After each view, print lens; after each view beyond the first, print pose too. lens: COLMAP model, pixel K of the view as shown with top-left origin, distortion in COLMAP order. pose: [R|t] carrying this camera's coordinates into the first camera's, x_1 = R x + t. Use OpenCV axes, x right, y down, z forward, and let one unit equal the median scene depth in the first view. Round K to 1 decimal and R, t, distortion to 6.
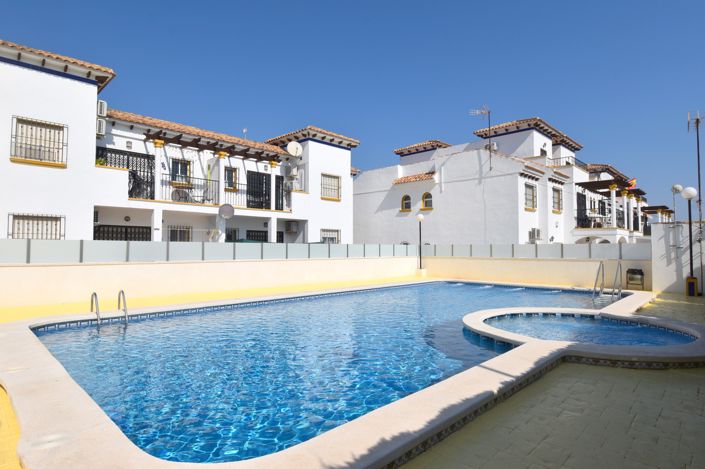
lens RADIAL K [[391.4, 0, 352.5], [0, 391.4, 234.5], [0, 0, 1]] dist [0.027172, -0.000183]
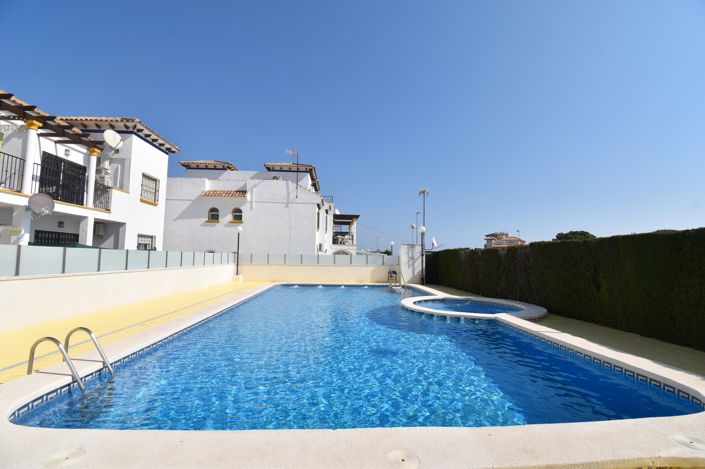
lens RADIAL K [[308.0, 0, 354.7], [0, 308.0, 234.5], [0, 0, 1]] dist [0.021978, -0.026906]
pose [[0.675939, 0.063422, 0.734223, -0.262401], [-0.040623, 0.997982, -0.048807, 0.001385], [-0.735837, 0.003164, 0.677151, 0.150046]]
